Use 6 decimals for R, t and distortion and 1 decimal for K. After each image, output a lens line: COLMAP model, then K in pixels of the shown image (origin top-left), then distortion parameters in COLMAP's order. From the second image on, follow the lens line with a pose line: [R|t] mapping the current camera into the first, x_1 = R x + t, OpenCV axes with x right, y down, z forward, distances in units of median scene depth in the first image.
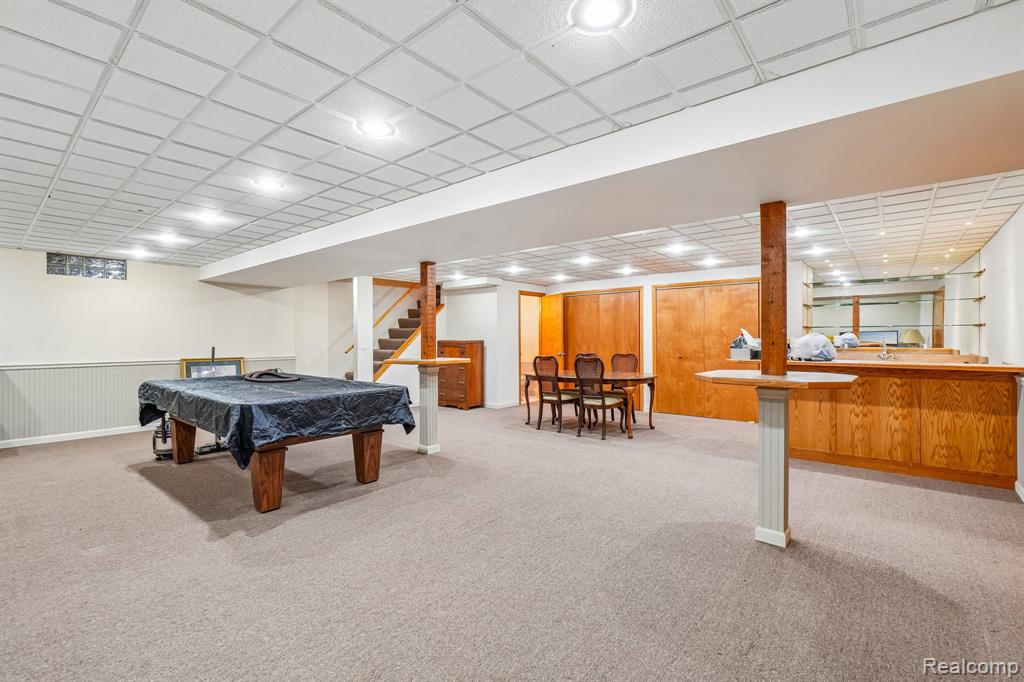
lens RADIAL K [[442.2, 0, 510.8], [0, 442.2, 338.9], [0, 0, 1]] dist [-0.005156, 0.002262]
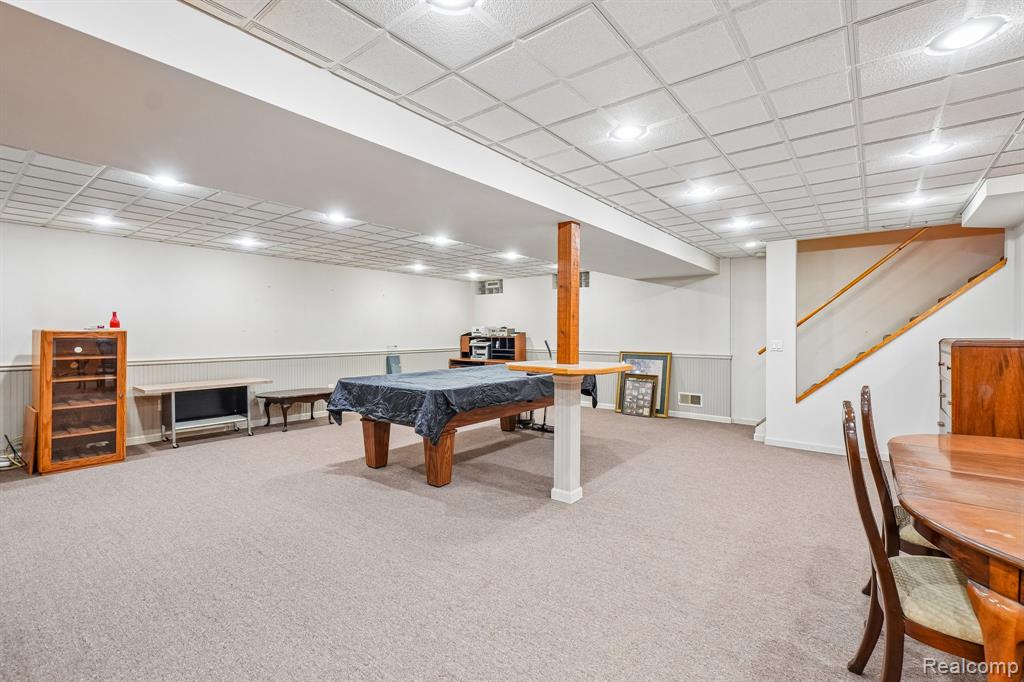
lens RADIAL K [[442.2, 0, 513.1], [0, 442.2, 337.1], [0, 0, 1]] dist [-0.005156, 0.002262]
pose [[0.039879, 0.005711, -0.999188, 0.611787], [0.000860, 0.999983, 0.005750, 0.001725], [0.999204, -0.001089, 0.039874, 1.096725]]
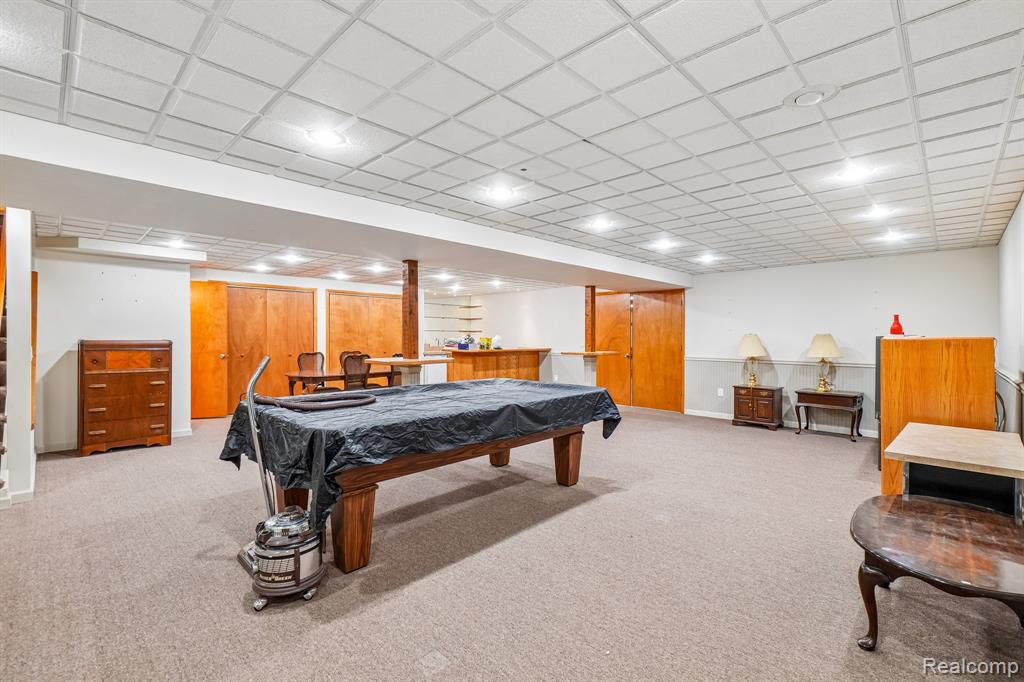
lens RADIAL K [[442.2, 0, 505.1], [0, 442.2, 338.2], [0, 0, 1]] dist [-0.005156, 0.002262]
pose [[0.109453, -0.003943, 0.993984, -1.430247], [-0.003137, 0.999986, 0.004313, -0.008902], [-0.993987, -0.003590, 0.109439, 0.845577]]
